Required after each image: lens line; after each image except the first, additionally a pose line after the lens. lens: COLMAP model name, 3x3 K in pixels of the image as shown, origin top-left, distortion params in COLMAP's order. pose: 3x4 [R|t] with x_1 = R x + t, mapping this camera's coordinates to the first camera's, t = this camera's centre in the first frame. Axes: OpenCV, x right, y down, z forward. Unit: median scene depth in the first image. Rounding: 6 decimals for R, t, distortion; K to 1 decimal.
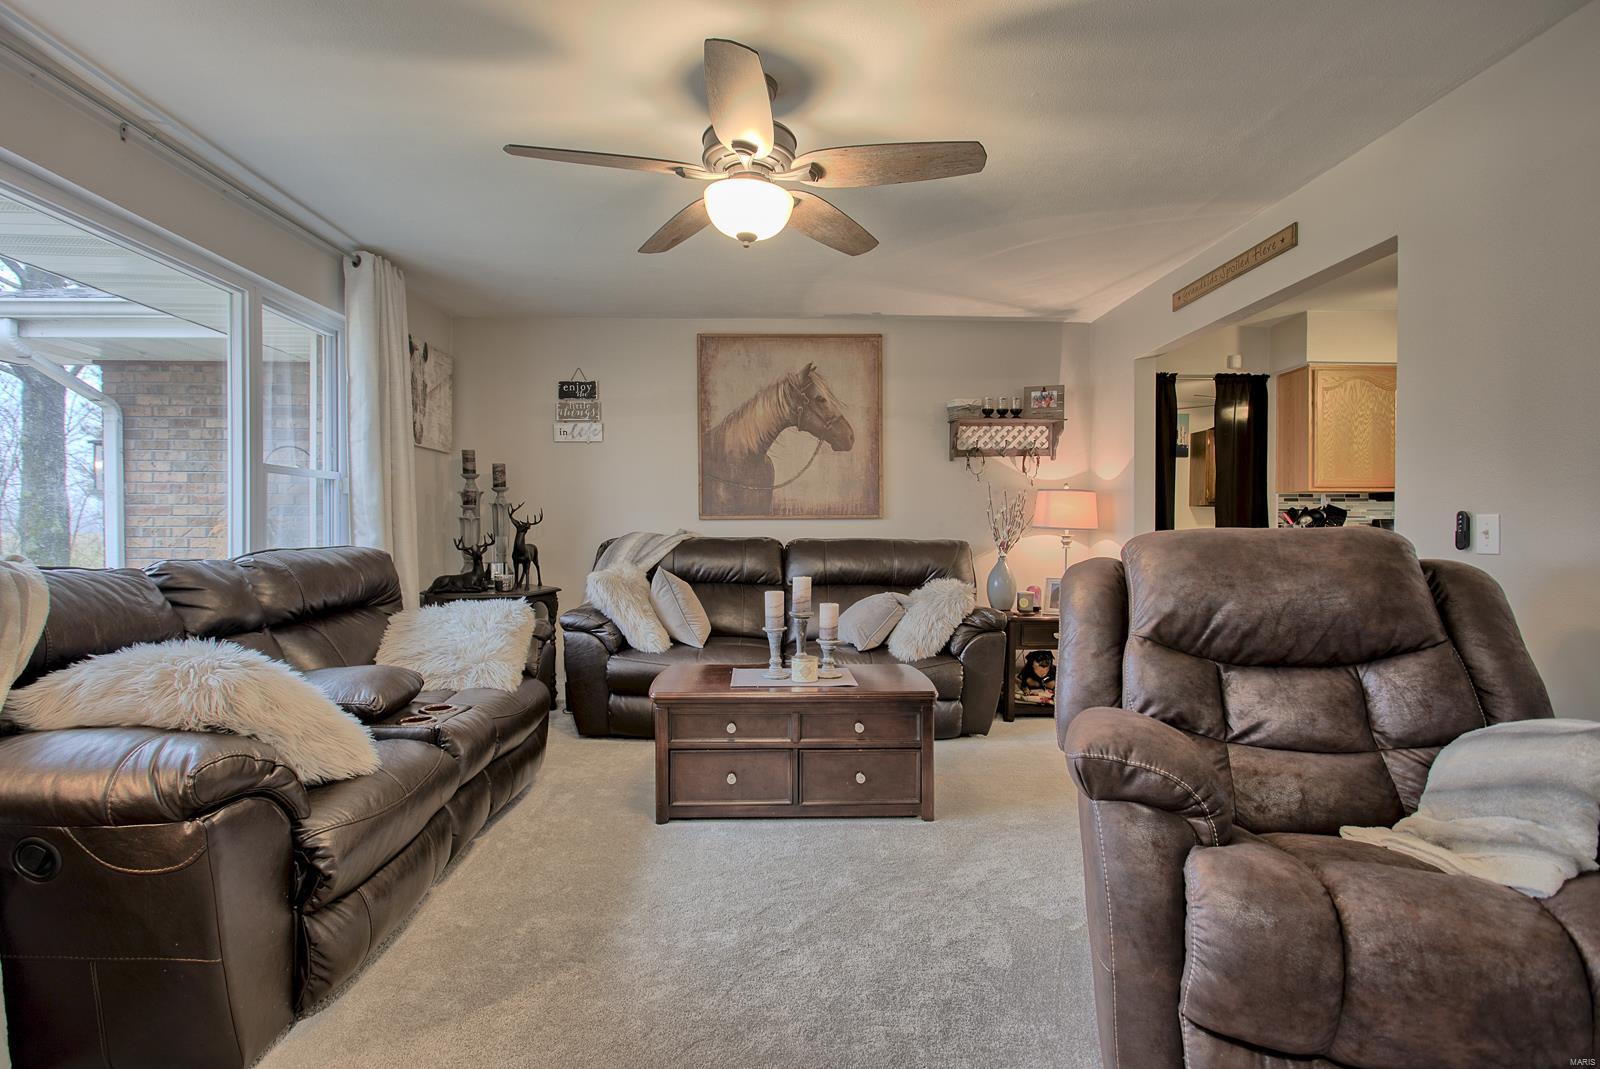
lens RADIAL K [[771.3, 0, 787.6], [0, 771.3, 535.0], [0, 0, 1]] dist [-0.011019, 0.005328]
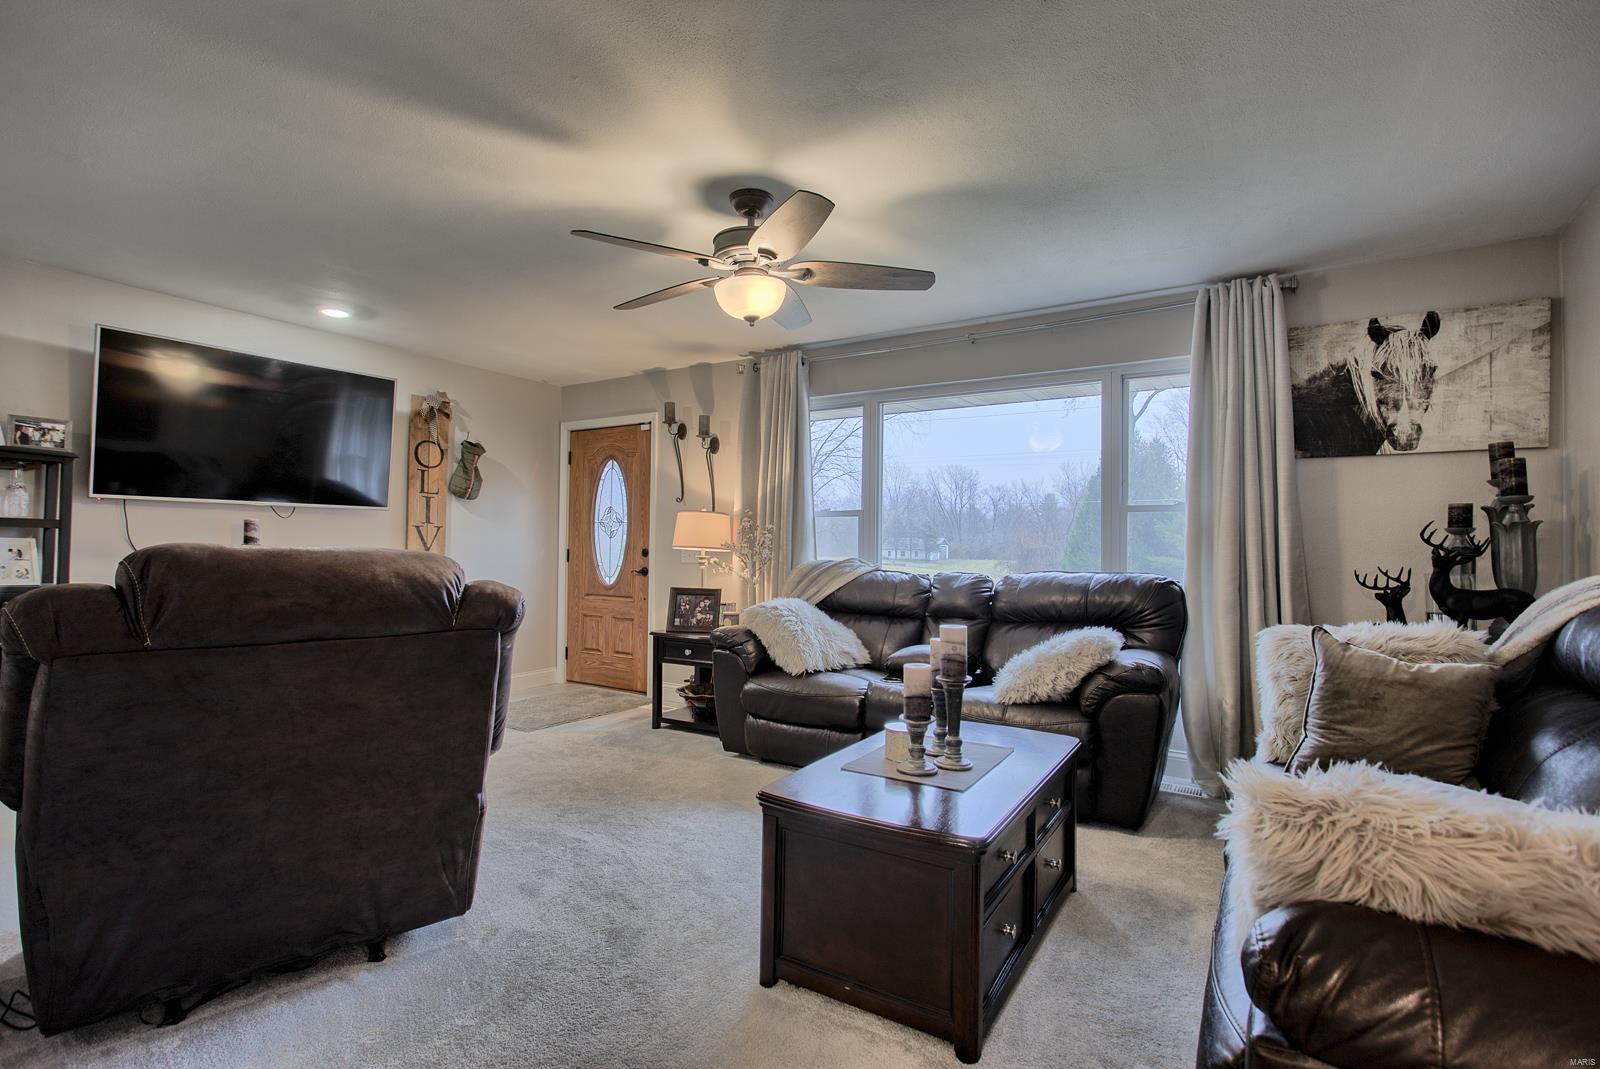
lens RADIAL K [[766.3, 0, 790.3], [0, 766.3, 536.8], [0, 0, 1]] dist [-0.010133, 0.002125]
pose [[-0.556785, -0.022369, -0.830356, 0.447262], [-0.020608, 0.999702, -0.013112, -0.009105], [0.830401, 0.009812, -0.557080, 0.834246]]
